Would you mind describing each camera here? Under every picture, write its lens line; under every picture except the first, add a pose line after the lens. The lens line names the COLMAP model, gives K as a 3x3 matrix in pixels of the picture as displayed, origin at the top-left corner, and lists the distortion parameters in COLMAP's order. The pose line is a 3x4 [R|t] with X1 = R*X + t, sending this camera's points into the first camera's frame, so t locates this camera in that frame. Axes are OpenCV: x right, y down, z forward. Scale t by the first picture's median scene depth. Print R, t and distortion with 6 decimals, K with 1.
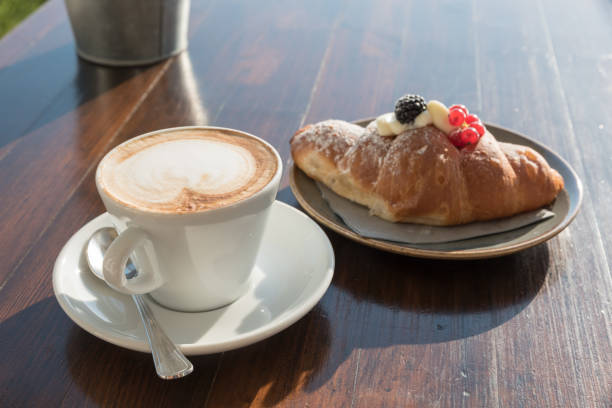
lens RADIAL K [[876.3, 0, 320.1], [0, 876.3, 204.8], [0, 0, 1]] dist [0.026249, -0.009061]
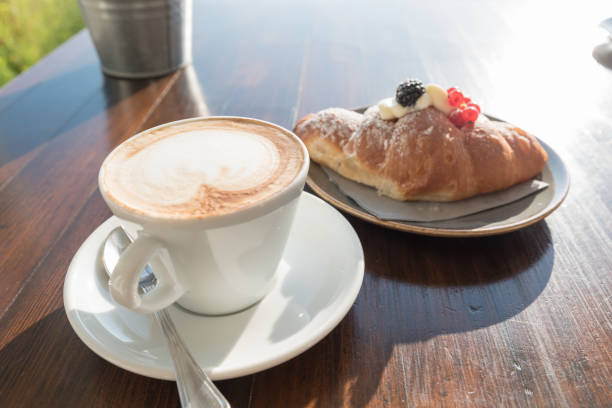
lens RADIAL K [[508.1, 0, 306.0], [0, 508.1, 204.0], [0, 0, 1]] dist [-0.001433, -0.006193]
pose [[0.996598, -0.059963, 0.056536, -0.066871], [0.056495, 0.996534, 0.061061, -0.020561], [-0.060002, -0.057659, 0.996532, 0.402291]]
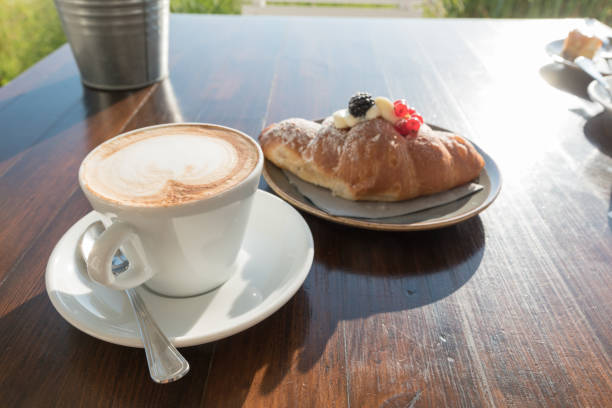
lens RADIAL K [[508.1, 0, 306.0], [0, 508.1, 204.0], [0, 0, 1]] dist [-0.001433, -0.006193]
pose [[0.993928, -0.056181, 0.094606, -0.045137], [0.053154, 0.998000, 0.034222, -0.002671], [-0.096339, -0.028986, 0.994926, 0.329873]]
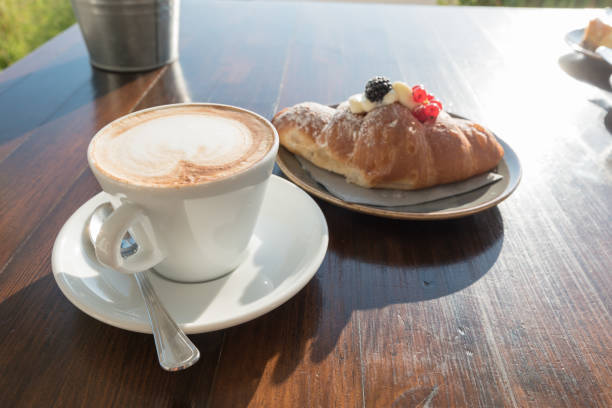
lens RADIAL K [[508.1, 0, 306.0], [0, 508.1, 204.0], [0, 0, 1]] dist [-0.001433, -0.006193]
pose [[0.995800, -0.036594, 0.083928, -0.054258], [0.032271, 0.998110, 0.052299, 0.003217], [-0.085683, -0.049371, 0.995098, 0.350078]]
